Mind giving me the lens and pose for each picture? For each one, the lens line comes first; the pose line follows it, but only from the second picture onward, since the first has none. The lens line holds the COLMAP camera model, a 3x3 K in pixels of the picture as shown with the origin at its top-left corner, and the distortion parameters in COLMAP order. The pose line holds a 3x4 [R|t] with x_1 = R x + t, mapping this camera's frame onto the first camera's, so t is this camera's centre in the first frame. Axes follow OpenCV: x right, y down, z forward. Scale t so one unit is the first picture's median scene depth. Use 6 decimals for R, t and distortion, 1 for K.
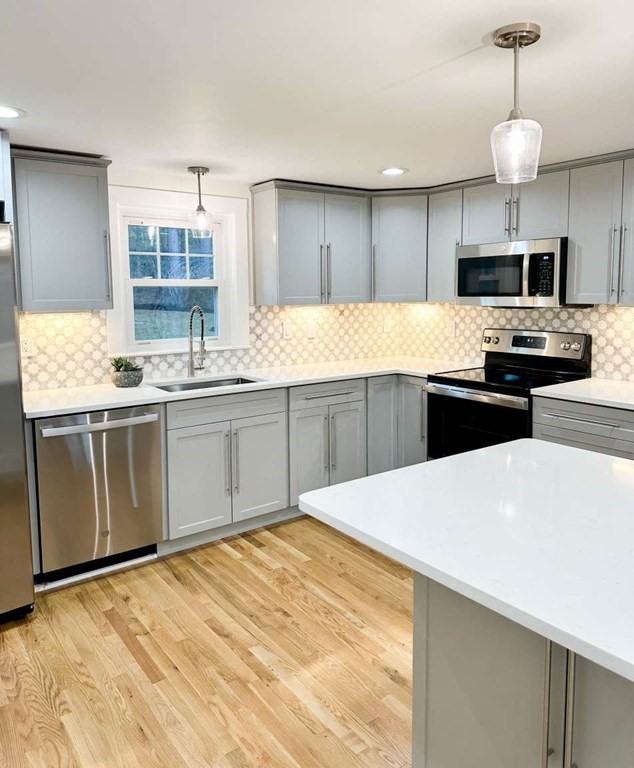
lens RADIAL K [[575.3, 0, 314.1], [0, 575.3, 346.5], [0, 0, 1]] dist [0.085504, -0.088988]
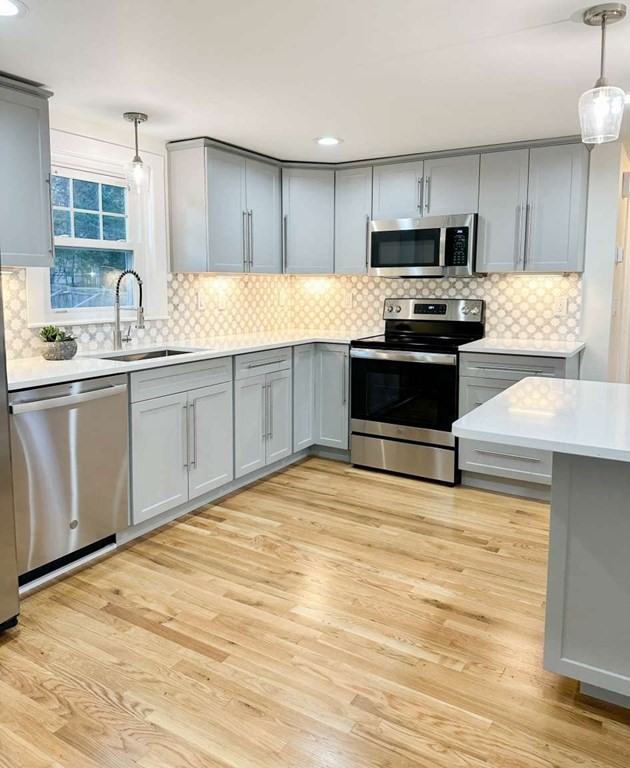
lens RADIAL K [[575.3, 0, 298.7], [0, 575.3, 344.2], [0, 0, 1]] dist [0.085504, -0.088988]
pose [[0.929084, -0.027911, 0.368813, -0.289405], [0.024733, 0.999605, 0.013343, 0.040379], [-0.369040, -0.003275, 0.929408, 0.061919]]
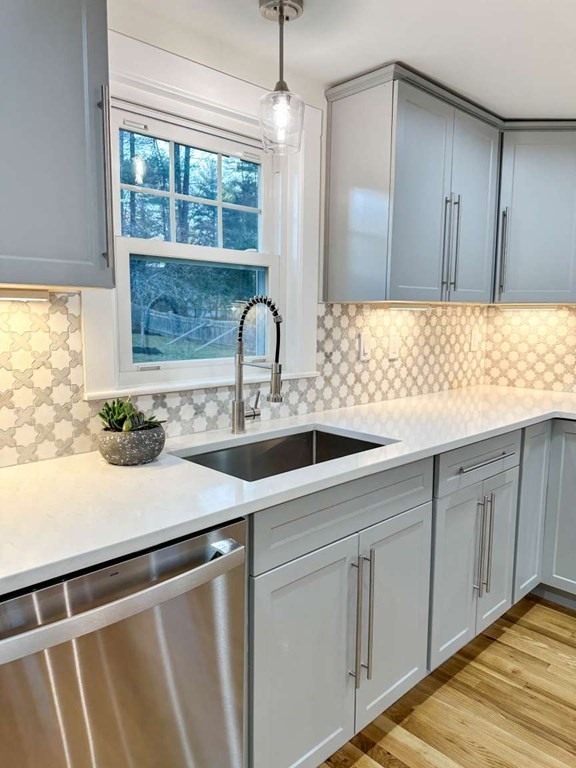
lens RADIAL K [[539.5, 0, 285.1], [0, 539.5, 382.8], [0, 0, 1]] dist [0.047489, -0.035549]
pose [[0.989780, -0.000040, 0.142599, -0.244710], [-0.004555, 0.999481, 0.031897, -0.008456], [-0.142527, -0.032220, 0.989266, 0.515169]]
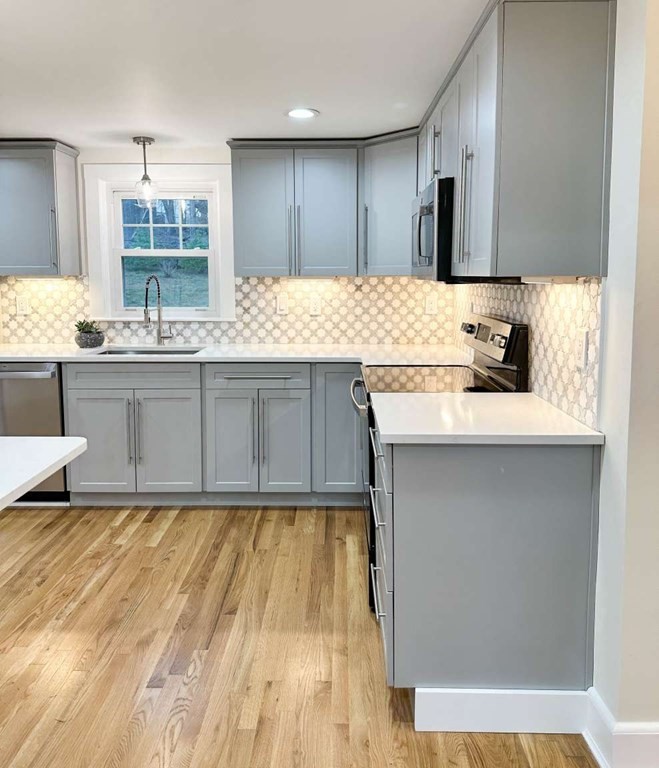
lens RADIAL K [[601.4, 0, 335.7], [0, 601.4, 331.1], [0, 0, 1]] dist [0.050510, -0.065138]
pose [[0.806647, 0.063926, -0.587566, 0.670906], [-0.063617, 0.997749, 0.021215, -0.014090], [0.587600, 0.020266, 0.808898, 0.327343]]
